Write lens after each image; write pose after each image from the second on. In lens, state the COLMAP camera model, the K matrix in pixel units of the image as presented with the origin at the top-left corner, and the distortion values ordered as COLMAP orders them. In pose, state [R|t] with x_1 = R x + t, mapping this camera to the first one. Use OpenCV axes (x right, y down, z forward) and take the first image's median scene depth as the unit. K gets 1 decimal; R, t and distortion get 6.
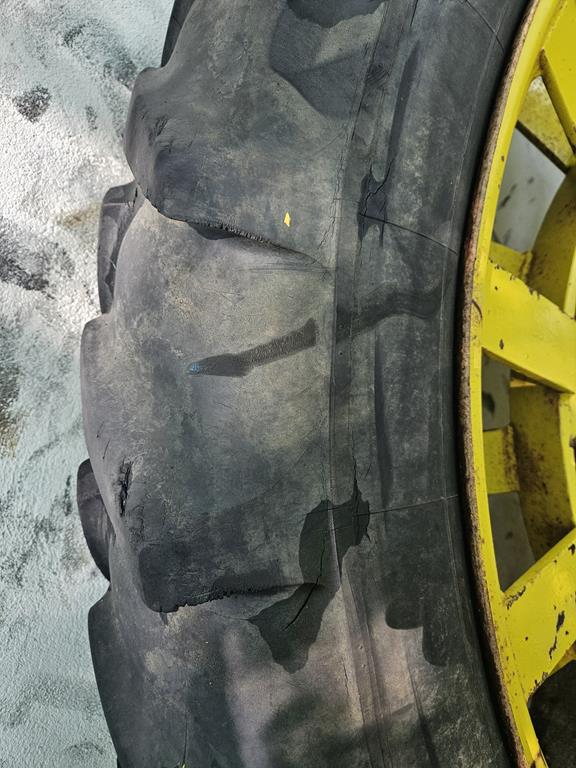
lens RADIAL K [[513.4, 0, 288.0], [0, 513.4, 384.0], [0, 0, 1]] dist [0.059223, -0.051433]
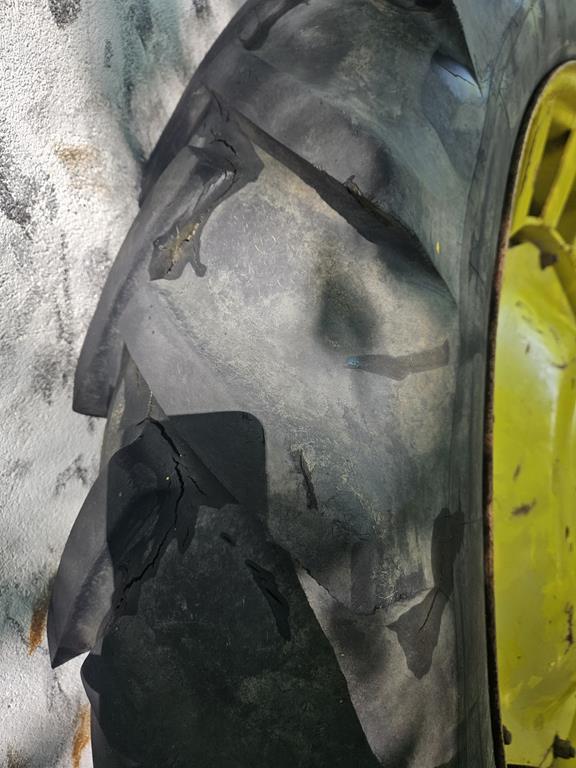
lens RADIAL K [[518.7, 0, 286.5], [0, 518.7, 376.4], [0, 0, 1]] dist [0.051431, -0.049017]
pose [[0.847951, 0.188550, 0.495407, -0.678200], [-0.139724, 0.981050, -0.134230, 0.127431], [-0.511328, 0.044601, 0.858228, 0.193945]]
